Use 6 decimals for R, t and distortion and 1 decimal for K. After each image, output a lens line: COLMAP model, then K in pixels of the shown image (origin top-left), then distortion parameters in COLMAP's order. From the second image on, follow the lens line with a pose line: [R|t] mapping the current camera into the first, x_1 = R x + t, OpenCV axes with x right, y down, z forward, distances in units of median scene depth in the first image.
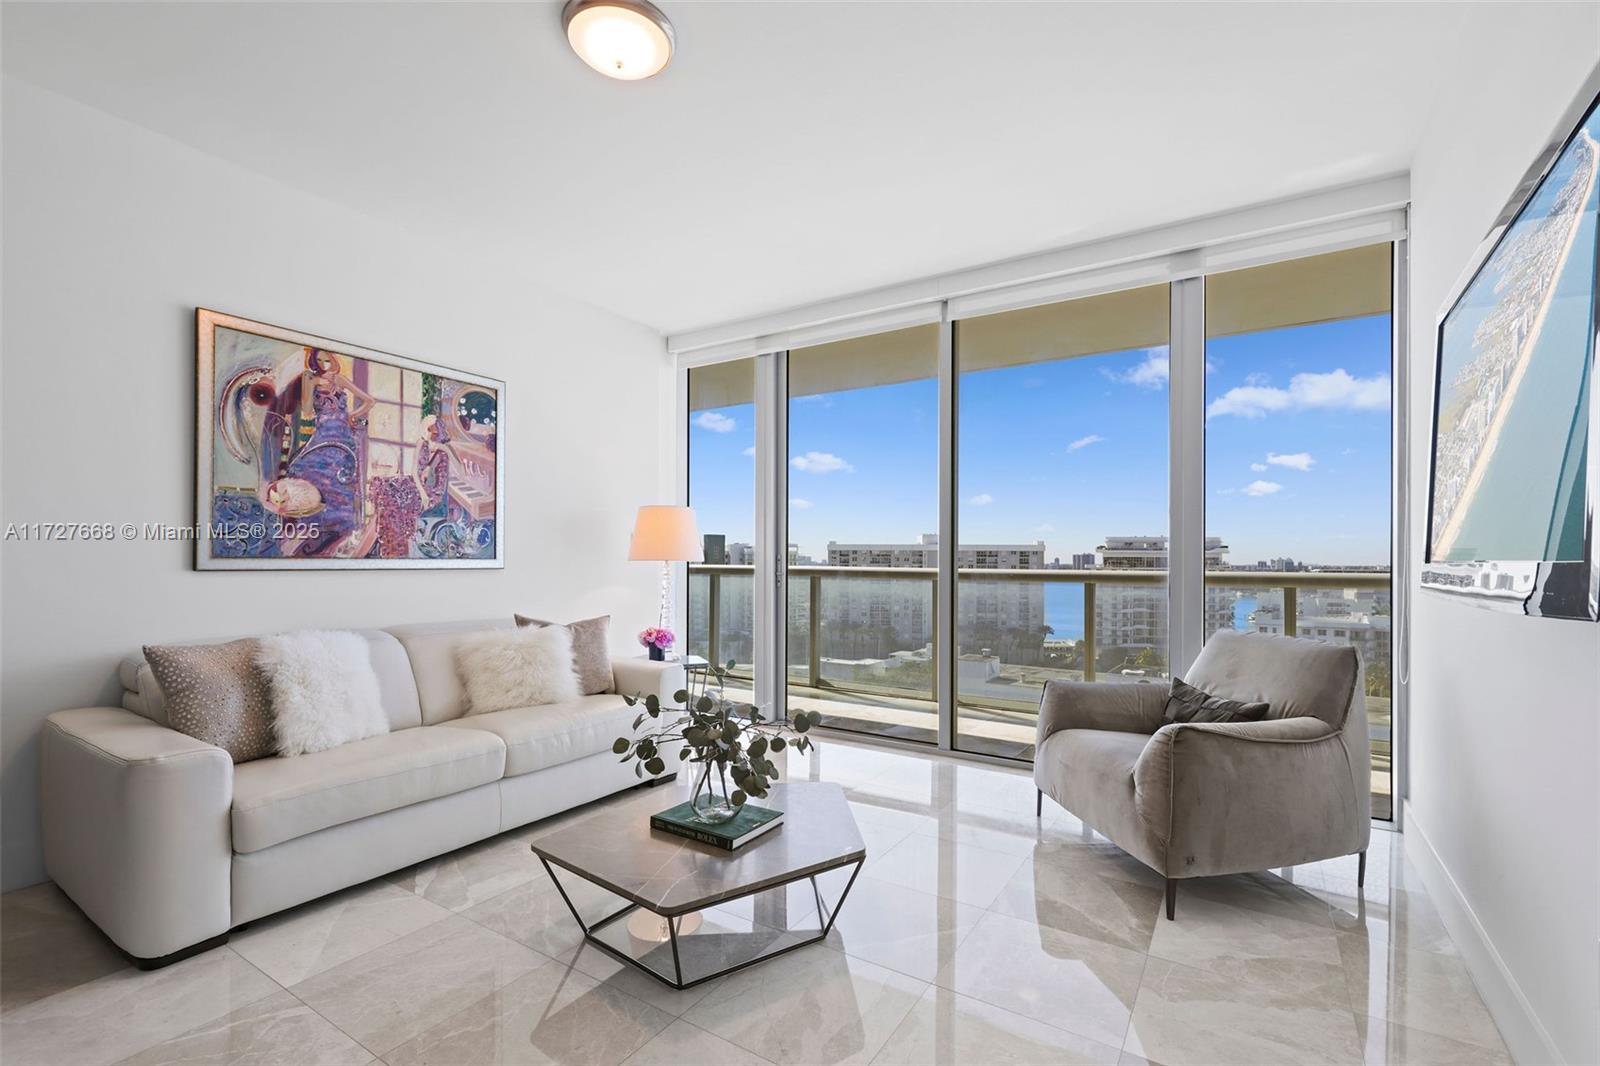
lens RADIAL K [[707.6, 0, 808.4], [0, 707.6, 566.7], [0, 0, 1]] dist [-0.000909, -0.000259]
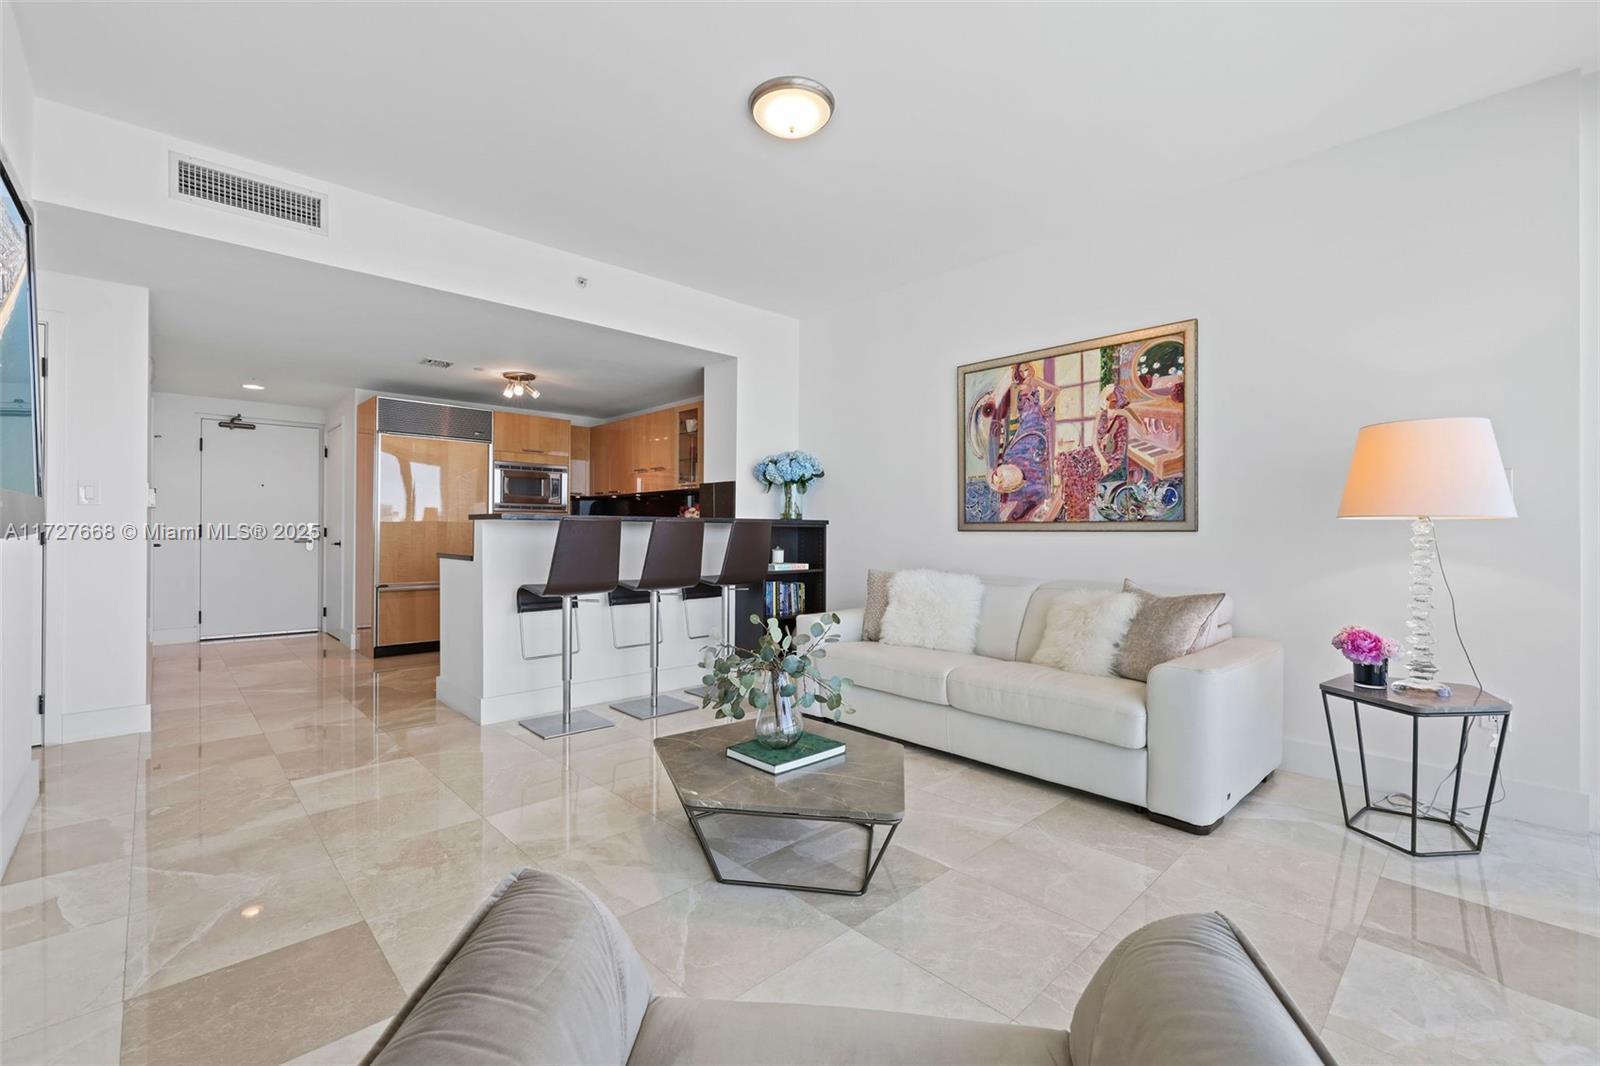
lens RADIAL K [[686.7, 0, 793.7], [0, 686.7, 526.2], [0, 0, 1]] dist [-0.000285, -0.000316]
pose [[-0.242926, -0.006865, -0.970021, 0.633830], [-0.004226, 0.999973, -0.006018, 0.004294], [0.970036, 0.002638, -0.242948, 0.884879]]
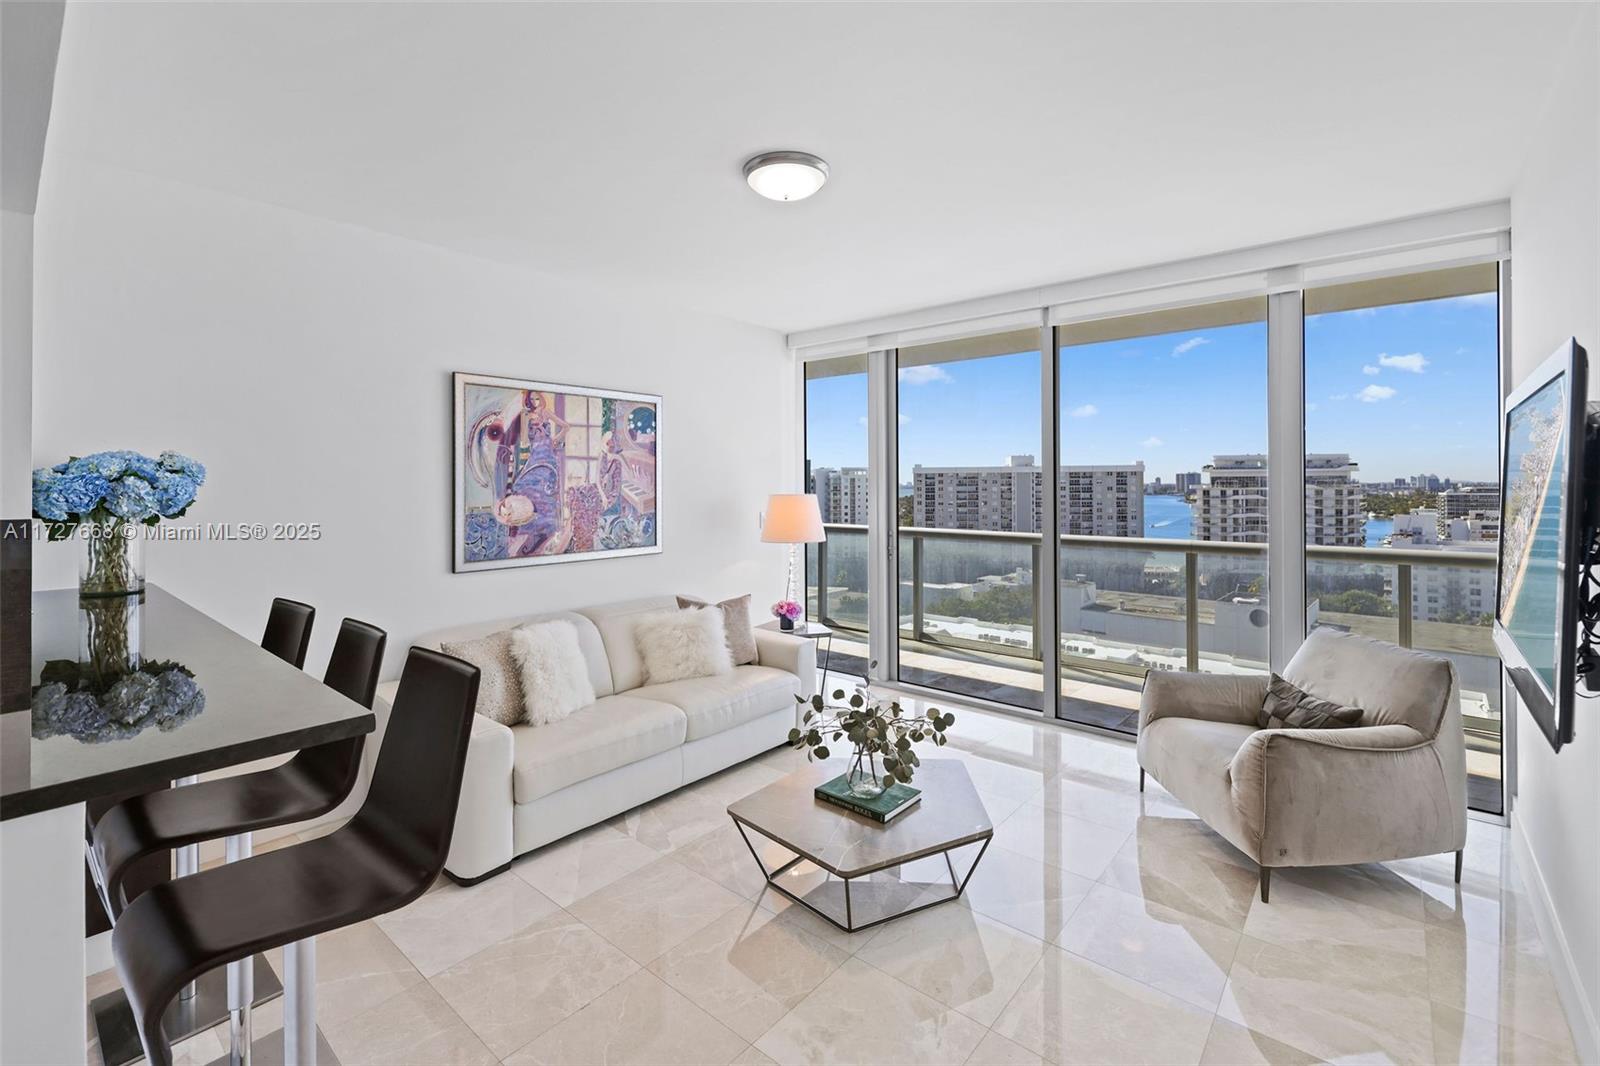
lens RADIAL K [[701.4, 0, 789.7], [0, 701.4, 488.9], [0, 0, 1]] dist [0.000095, -0.000269]
pose [[0.989316, -0.009429, -0.145479, -0.055865], [0.009425, 0.999955, -0.000719, -0.125102], [0.145479, -0.000660, 0.989361, -0.167246]]
